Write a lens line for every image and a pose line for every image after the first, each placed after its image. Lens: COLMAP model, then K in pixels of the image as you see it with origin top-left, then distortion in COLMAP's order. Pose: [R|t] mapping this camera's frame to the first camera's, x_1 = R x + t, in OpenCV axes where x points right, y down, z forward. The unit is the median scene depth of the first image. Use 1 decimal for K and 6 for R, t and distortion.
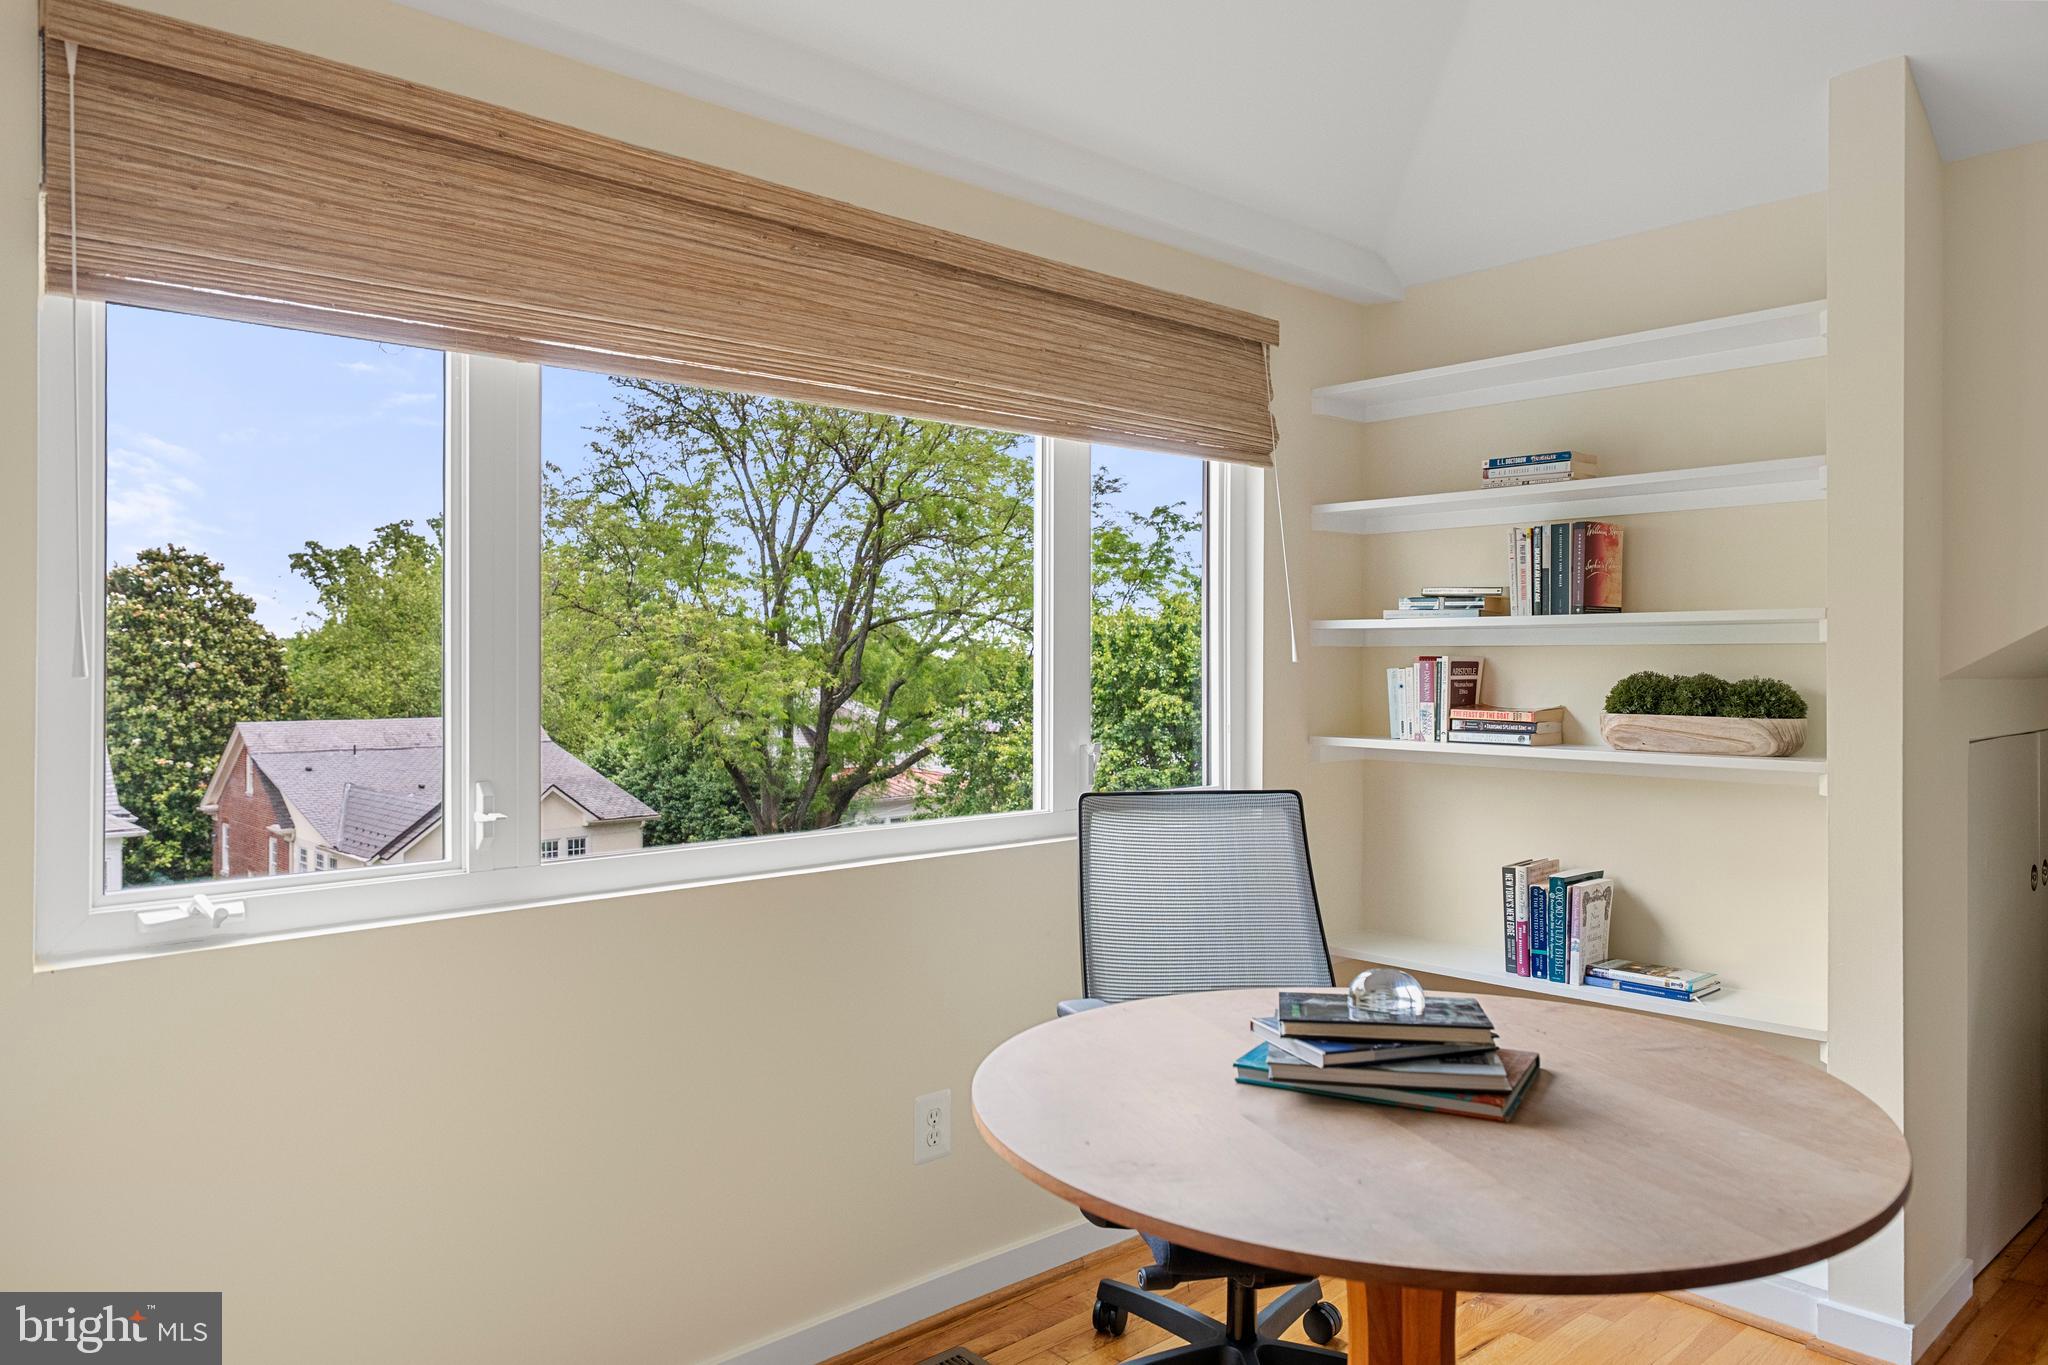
lens RADIAL K [[1382.6, 0, 1025.6], [0, 1382.6, 678.4], [0, 0, 1]] dist [0.008602, 0.006301]
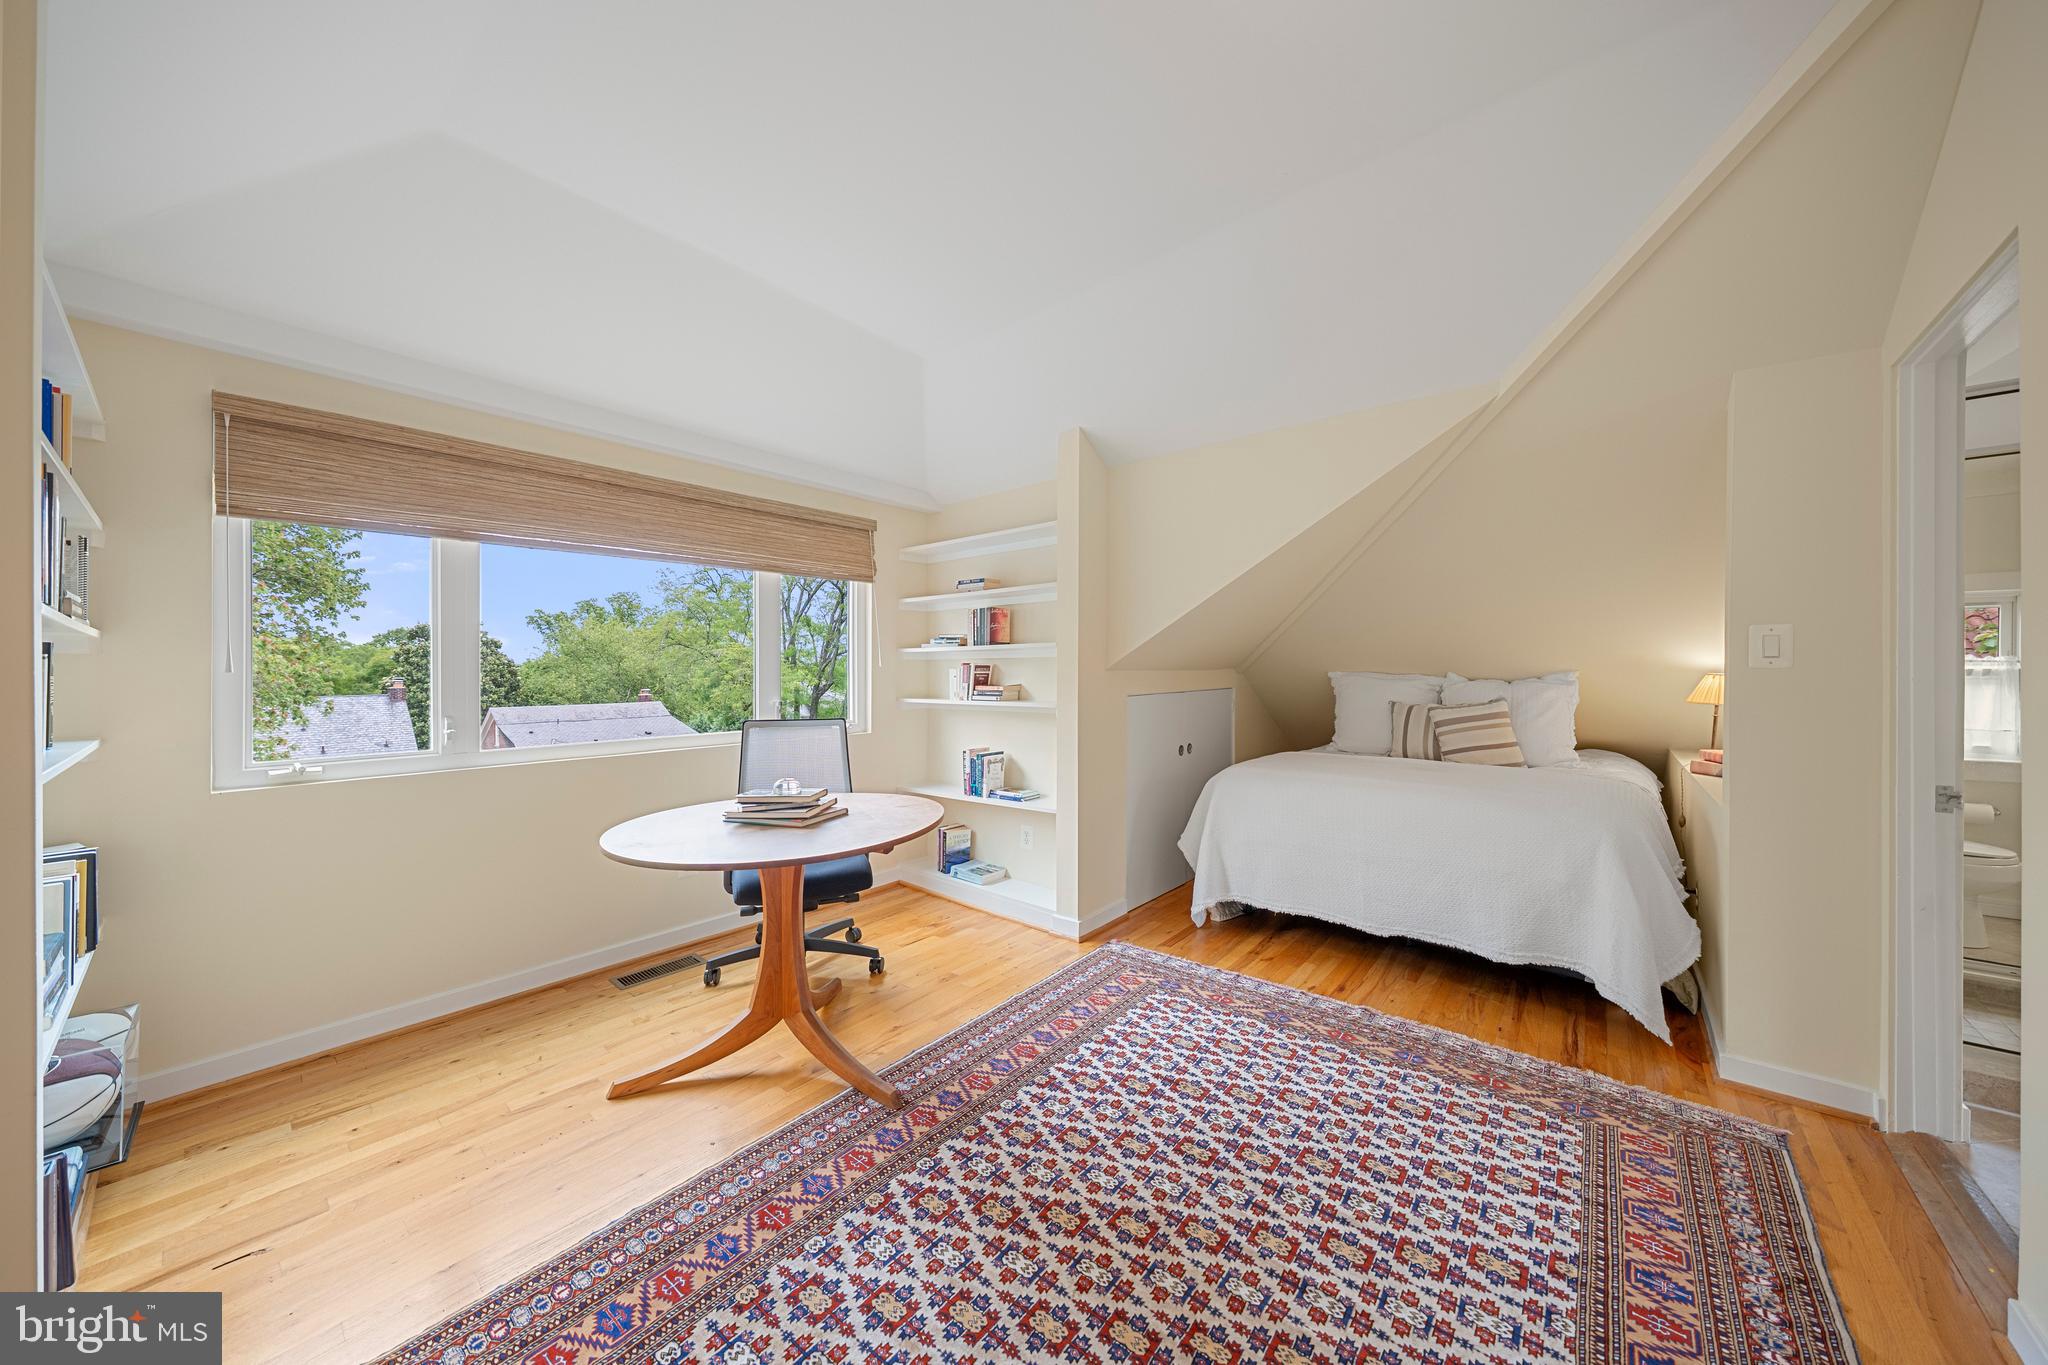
lens RADIAL K [[694.9, 0, 1022.6], [0, 694.9, 676.0], [0, 0, 1]] dist [-0.002683, -0.000059]
pose [[0.991338, -0.009402, 0.130996, 0.295443], [0.010045, 0.999941, -0.004244, 0.012566], [-0.130949, 0.005523, 0.991374, -0.211959]]
